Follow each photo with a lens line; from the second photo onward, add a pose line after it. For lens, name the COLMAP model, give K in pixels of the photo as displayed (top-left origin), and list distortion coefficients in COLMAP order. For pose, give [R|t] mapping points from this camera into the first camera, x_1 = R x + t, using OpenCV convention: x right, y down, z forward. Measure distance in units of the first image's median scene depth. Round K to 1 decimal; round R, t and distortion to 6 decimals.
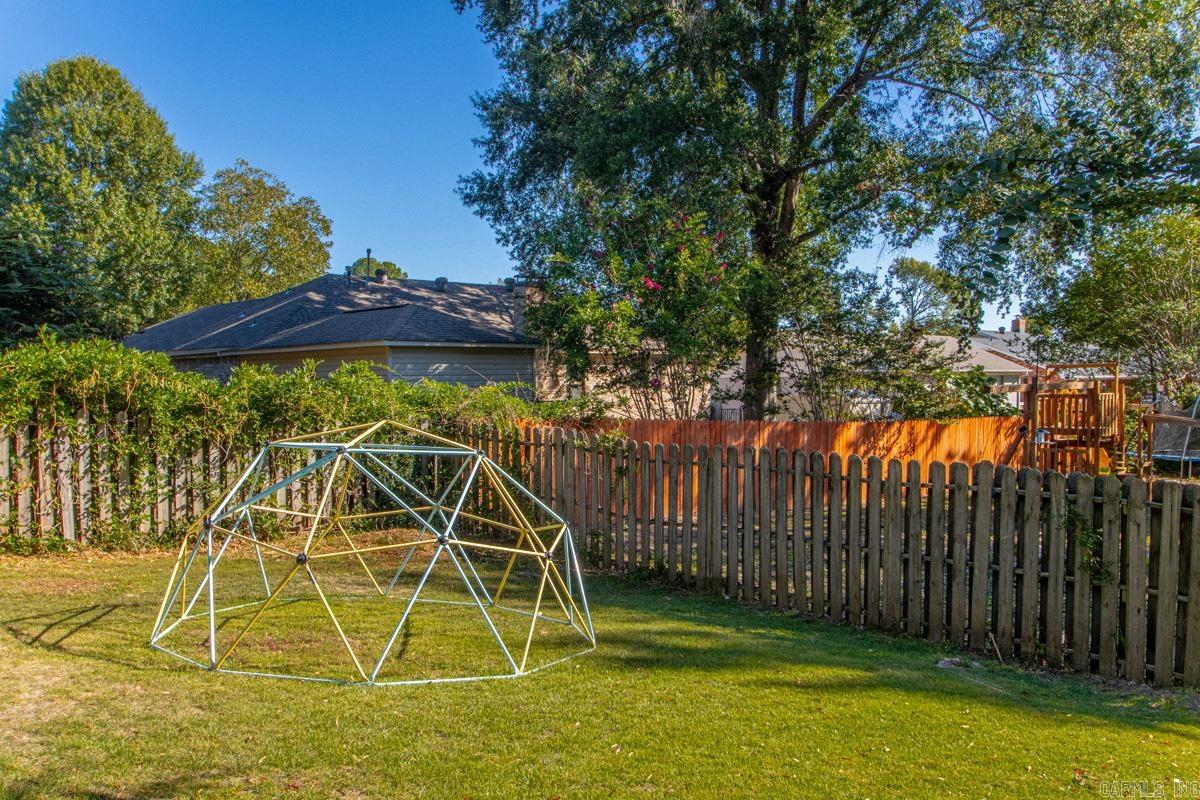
lens RADIAL K [[1072.7, 0, 596.3], [0, 1072.7, 428.6], [0, 0, 1]] dist [-0.059922, 0.004114]
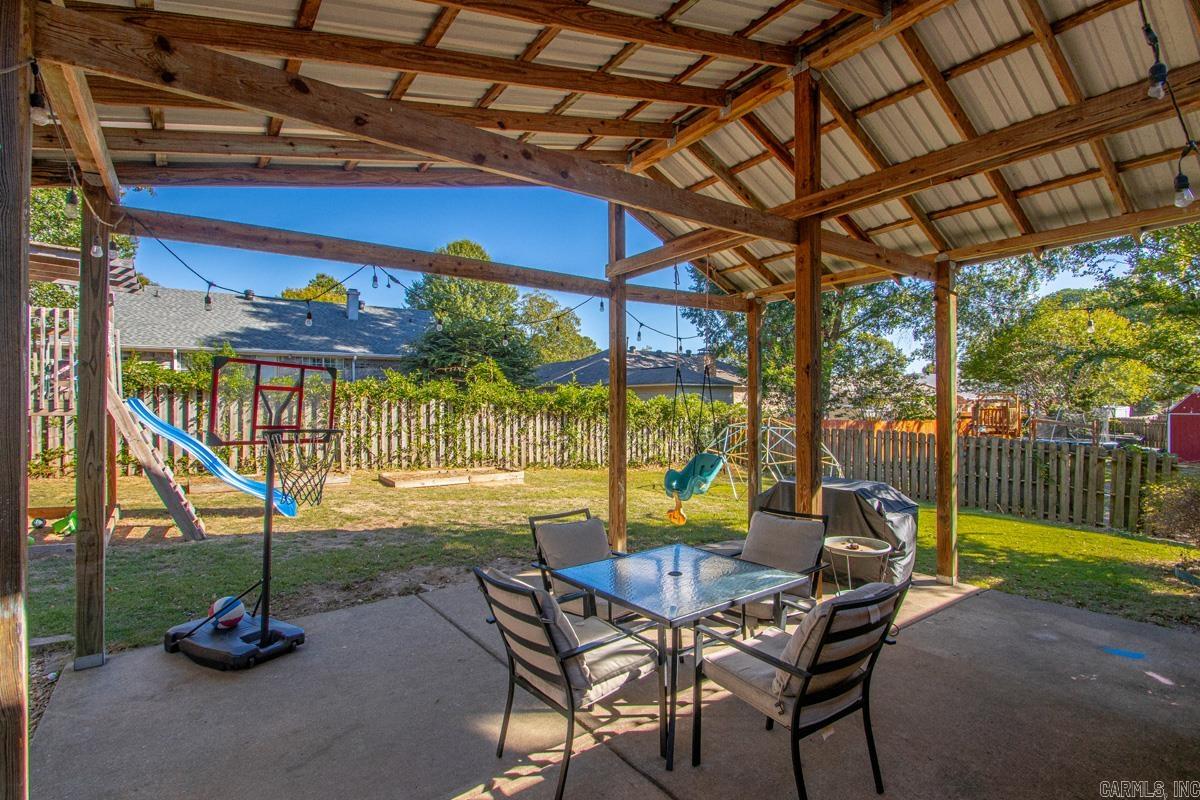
lens RADIAL K [[577.9, 0, 616.8], [0, 577.9, 404.5], [0, 0, 1]] dist [-0.003690, -0.000663]
pose [[0.994256, 0.007413, -0.106774, -0.286081], [-0.010898, 0.999425, -0.032095, 0.006678], [0.106475, 0.033074, 0.993765, -0.351202]]
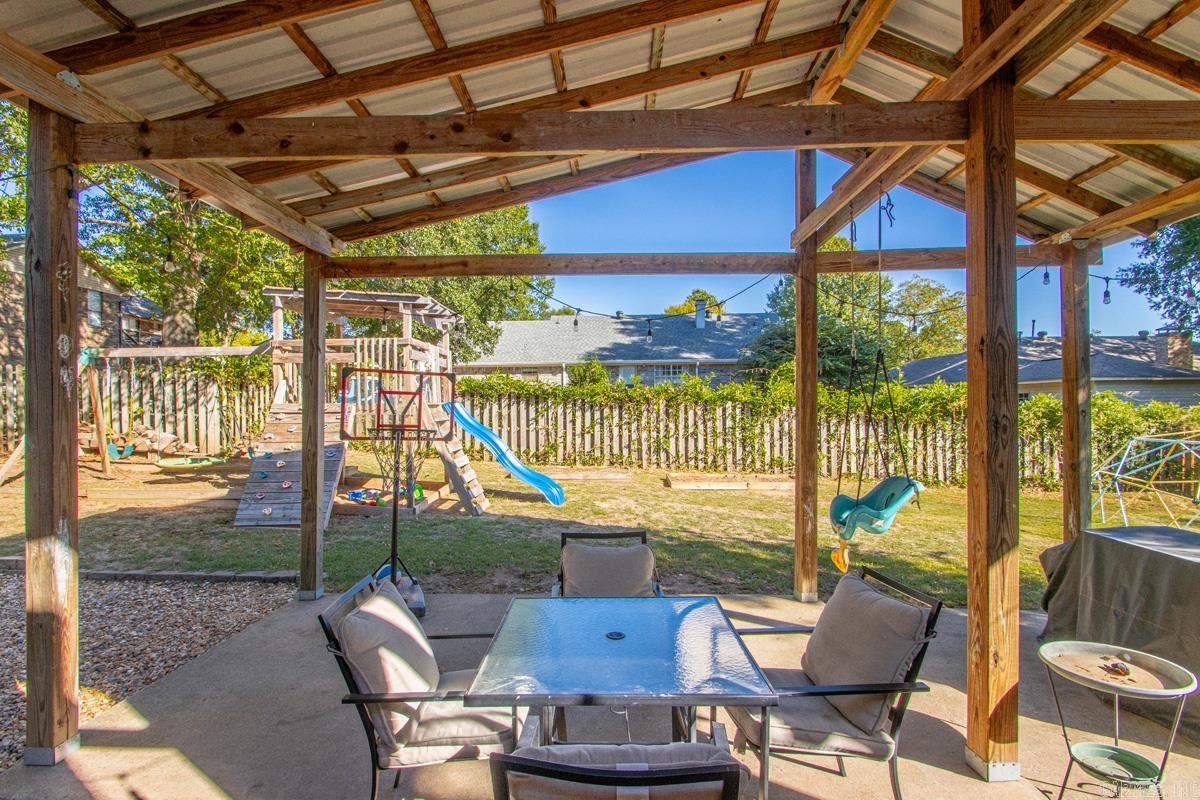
lens RADIAL K [[574.3, 0, 594.5], [0, 574.3, 406.0], [0, 0, 1]] dist [0.011097, -0.013805]
pose [[0.710601, 0.005194, -0.703576, -0.177678], [-0.028056, 0.999387, -0.020958, 0.002934], [0.703036, 0.034632, 0.710311, -0.248030]]
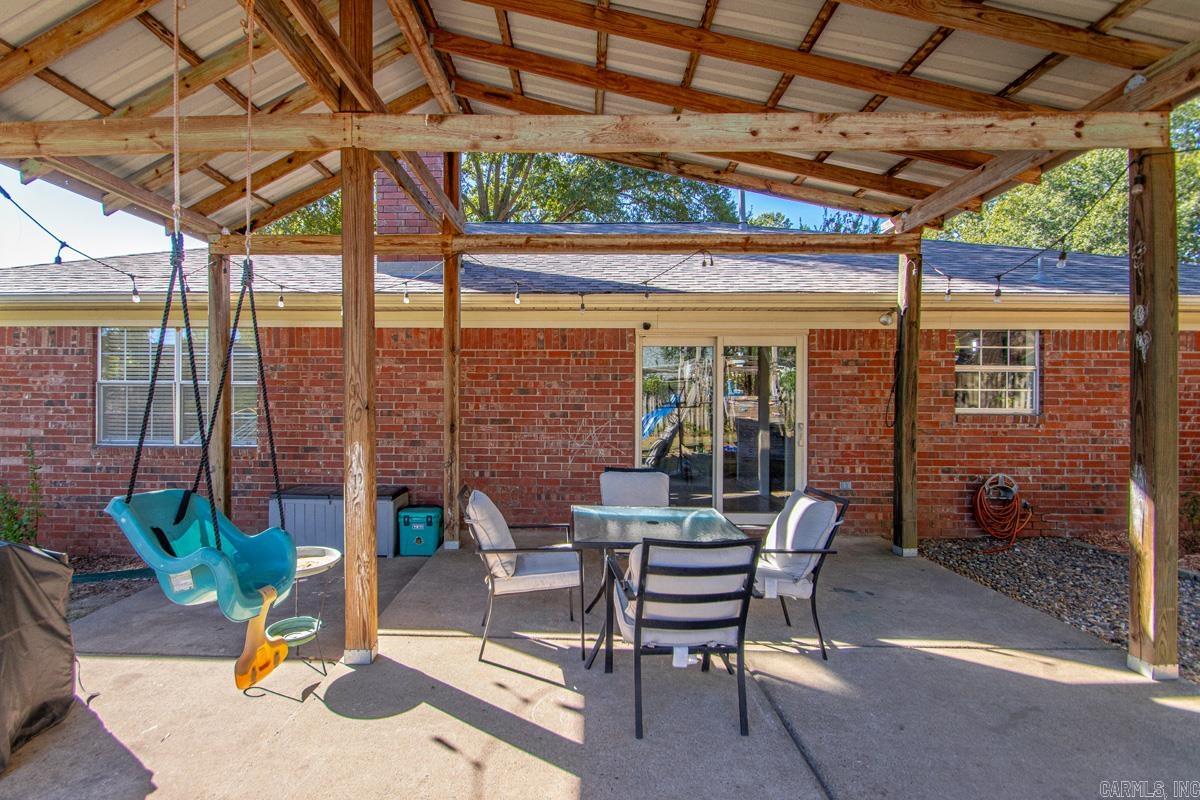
lens RADIAL K [[585.4, 0, 562.3], [0, 585.4, 398.3], [0, 0, 1]] dist [0.012605, -0.014873]
pose [[-0.712552, 0.007919, 0.701574, -0.416690], [0.029230, 0.999403, 0.018407, 0.005053], [-0.701010, 0.033623, -0.712358, 0.052994]]
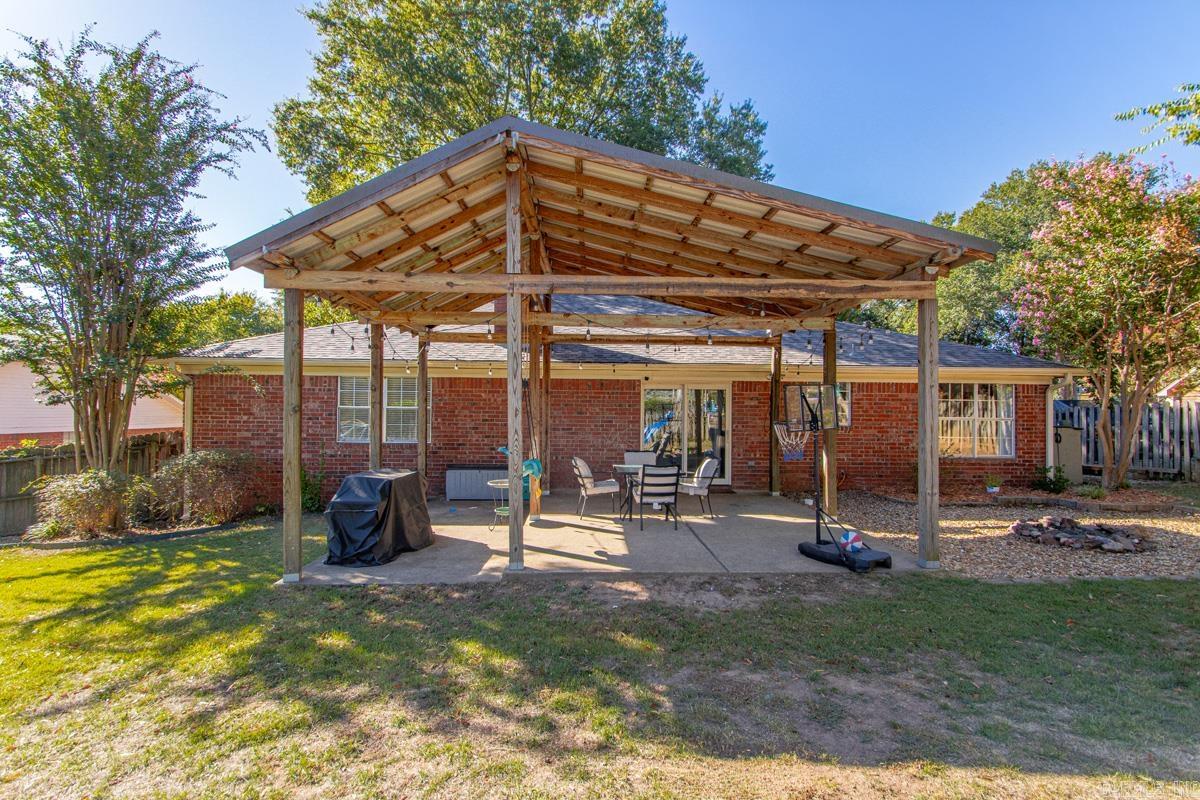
lens RADIAL K [[568.9, 0, 594.6], [0, 568.9, 410.2], [0, 0, 1]] dist [-0.017477, -0.000573]
pose [[-0.742959, 0.006196, 0.669308, -0.620449], [0.024848, 0.999523, 0.018330, -0.010047], [-0.668875, 0.030250, -0.742759, 0.320103]]
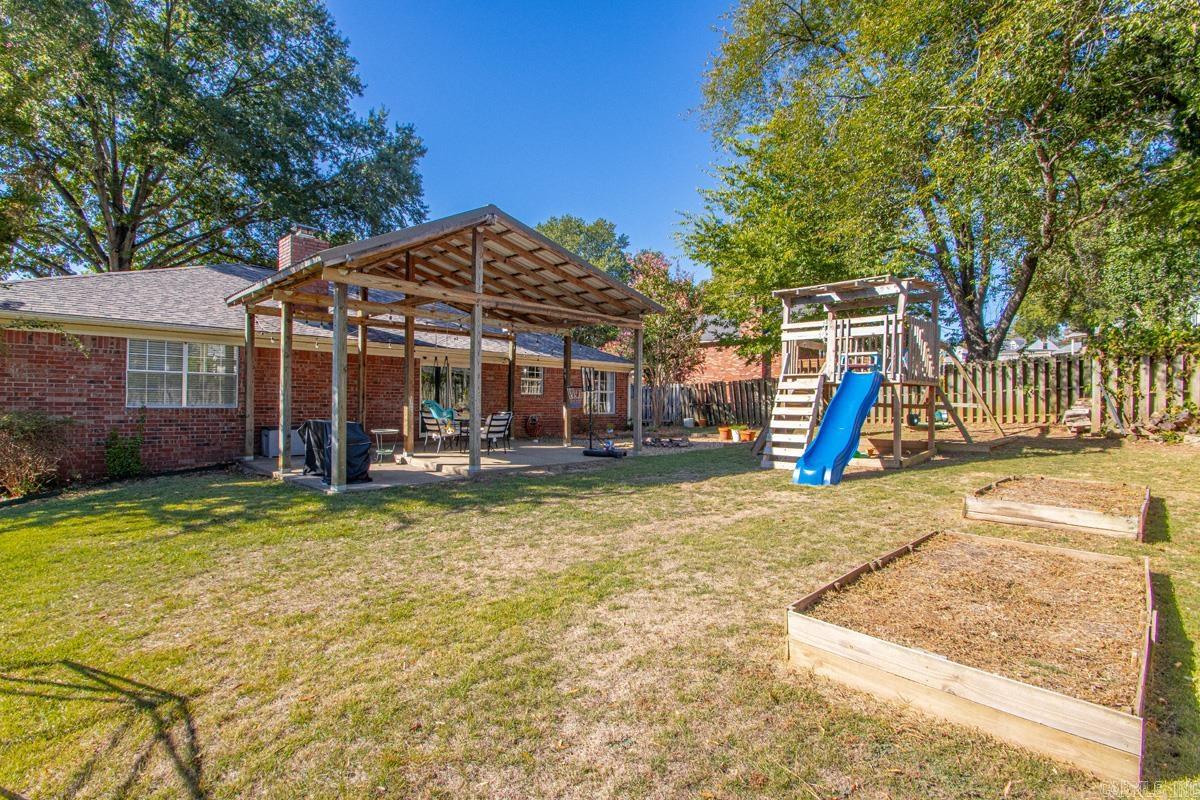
lens RADIAL K [[559.5, 0, 585.4], [0, 559.5, 402.8], [0, 0, 1]] dist [0.007632, -0.012079]
pose [[-0.999647, -0.002923, -0.026411, -0.426847], [-0.004075, 0.999039, 0.043648, -0.001268], [0.026258, 0.043740, -0.998698, 0.709522]]
